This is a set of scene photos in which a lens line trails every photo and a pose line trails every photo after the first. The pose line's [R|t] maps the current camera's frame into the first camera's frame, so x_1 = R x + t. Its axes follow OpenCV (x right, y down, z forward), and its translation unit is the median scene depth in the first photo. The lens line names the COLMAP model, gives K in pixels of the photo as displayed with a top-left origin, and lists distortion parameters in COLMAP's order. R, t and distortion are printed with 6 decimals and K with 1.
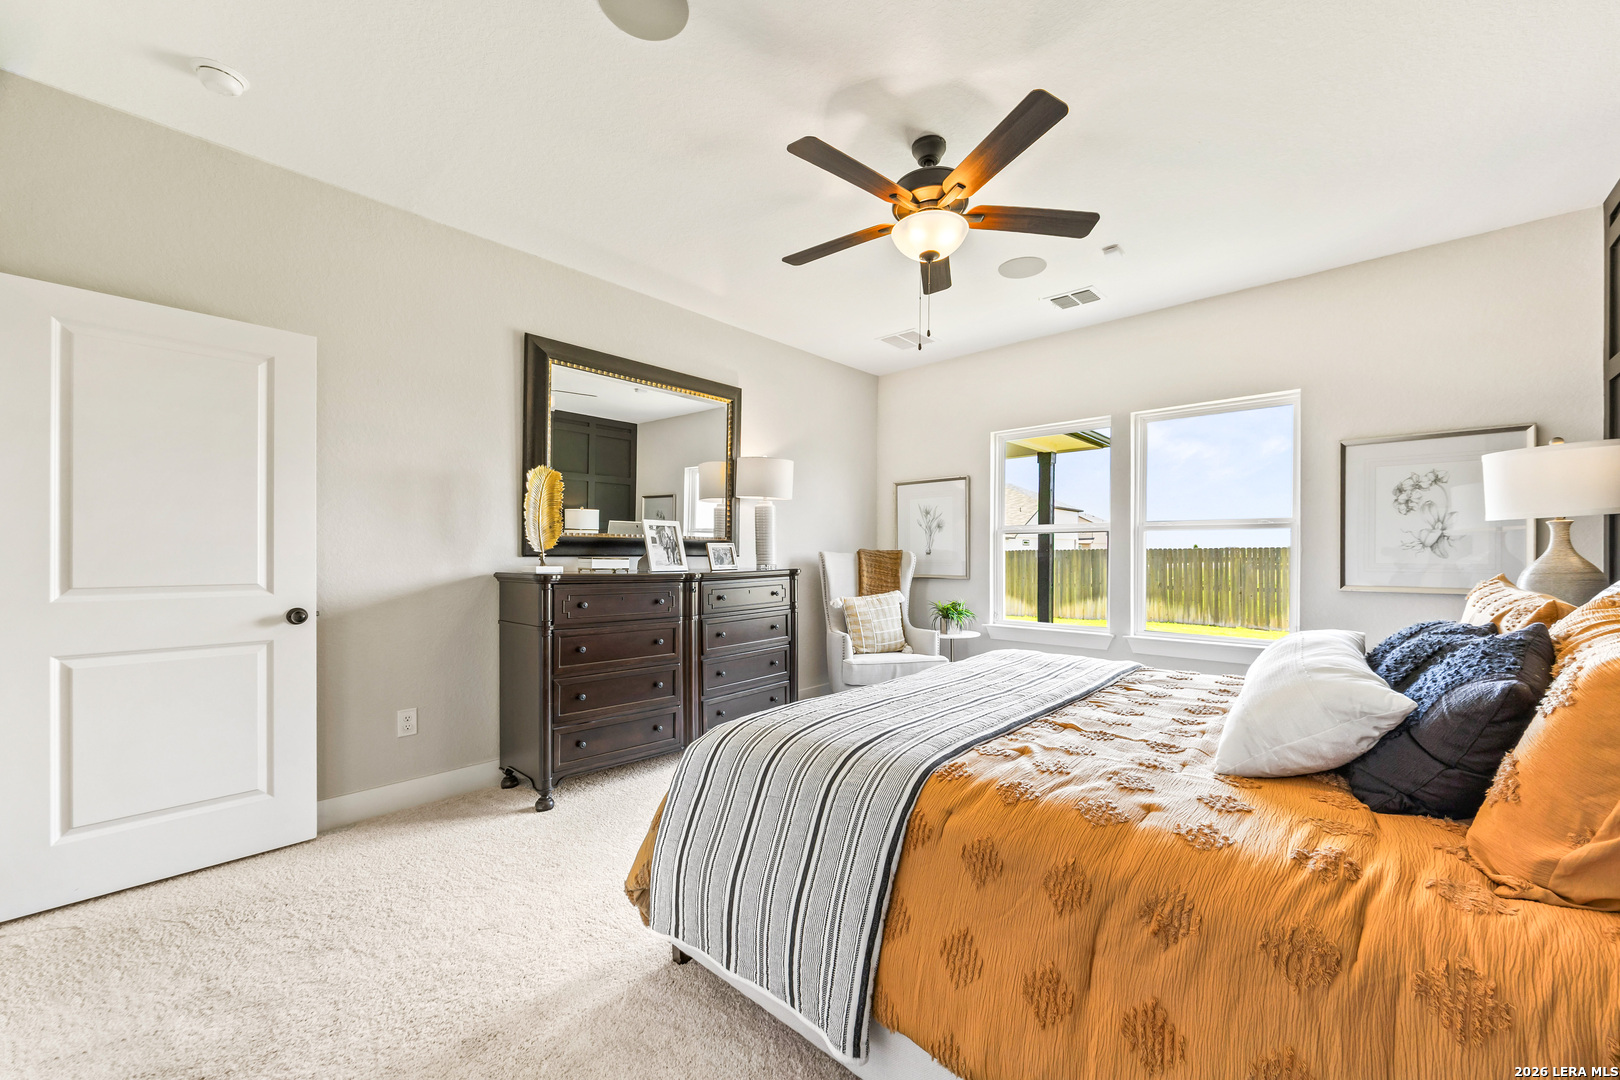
lens RADIAL K [[635.6, 0, 831.0], [0, 635.6, 547.0], [0, 0, 1]] dist [0.000118, -0.000062]
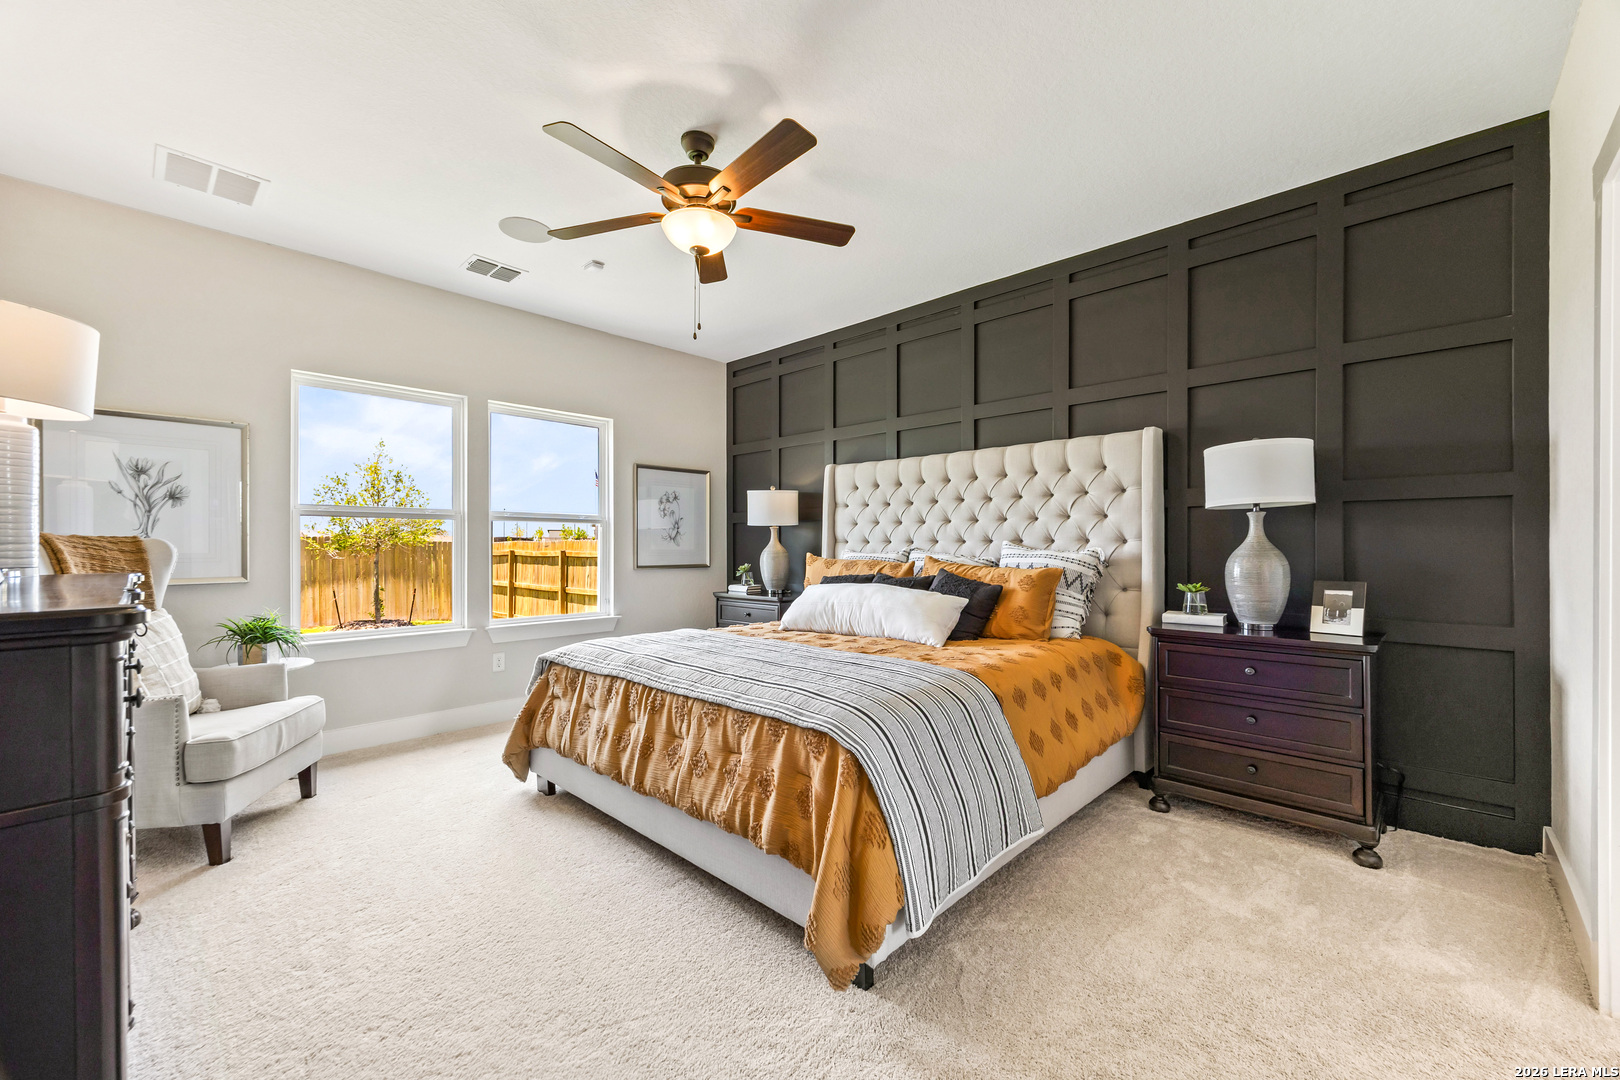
lens RADIAL K [[635.6, 0, 831.0], [0, 635.6, 547.0], [0, 0, 1]] dist [0.000118, -0.000062]
pose [[0.021302, -0.004631, 0.999762, -0.579118], [-0.011500, 0.999922, 0.004877, 0.006592], [-0.999707, -0.011602, 0.021247, 0.512285]]
